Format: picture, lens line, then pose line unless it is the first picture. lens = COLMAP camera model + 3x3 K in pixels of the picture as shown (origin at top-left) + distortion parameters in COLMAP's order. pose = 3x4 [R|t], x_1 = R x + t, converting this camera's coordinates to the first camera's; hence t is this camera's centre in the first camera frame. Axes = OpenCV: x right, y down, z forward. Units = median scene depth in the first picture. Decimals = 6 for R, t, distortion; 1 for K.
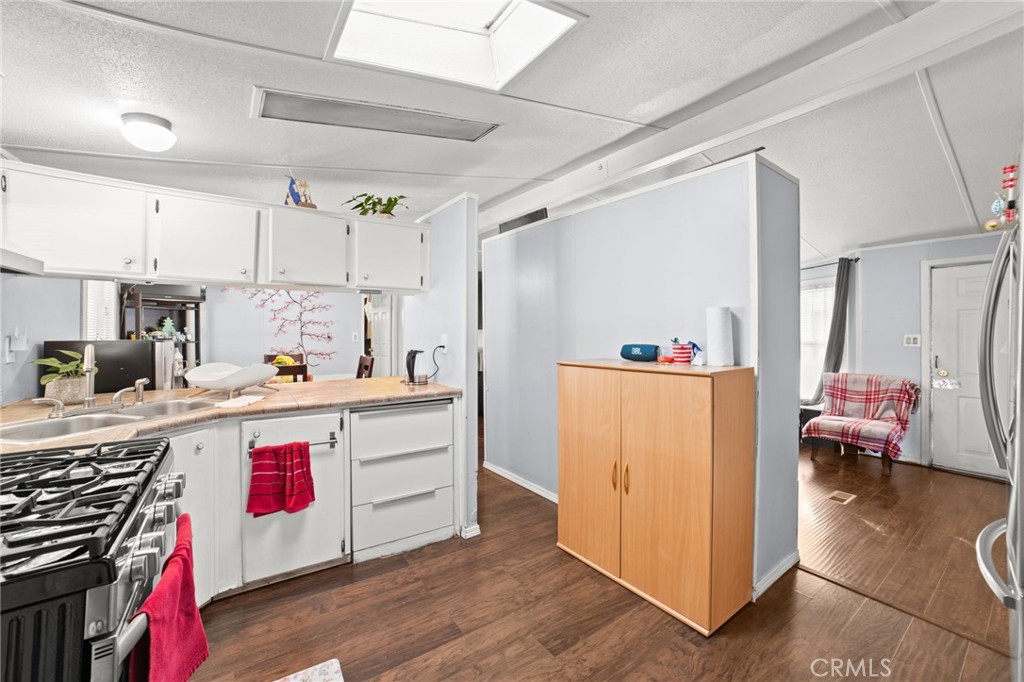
lens RADIAL K [[402.8, 0, 500.4], [0, 402.8, 333.3], [0, 0, 1]] dist [-0.023105, 0.006550]
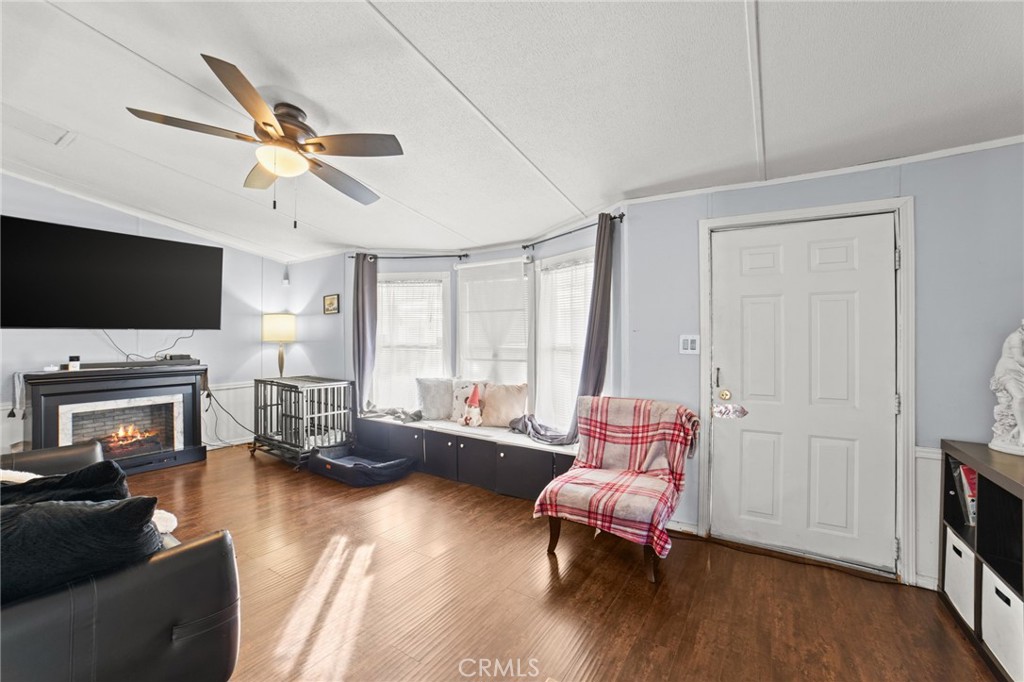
lens RADIAL K [[402.8, 0, 512.0], [0, 402.8, 341.9], [0, 0, 1]] dist [-0.023105, 0.006550]
pose [[0.931655, 0.003003, 0.363331, 0.537930], [-0.002578, 0.999995, -0.001656, 0.015461], [-0.363334, 0.000606, 0.931659, 0.499683]]
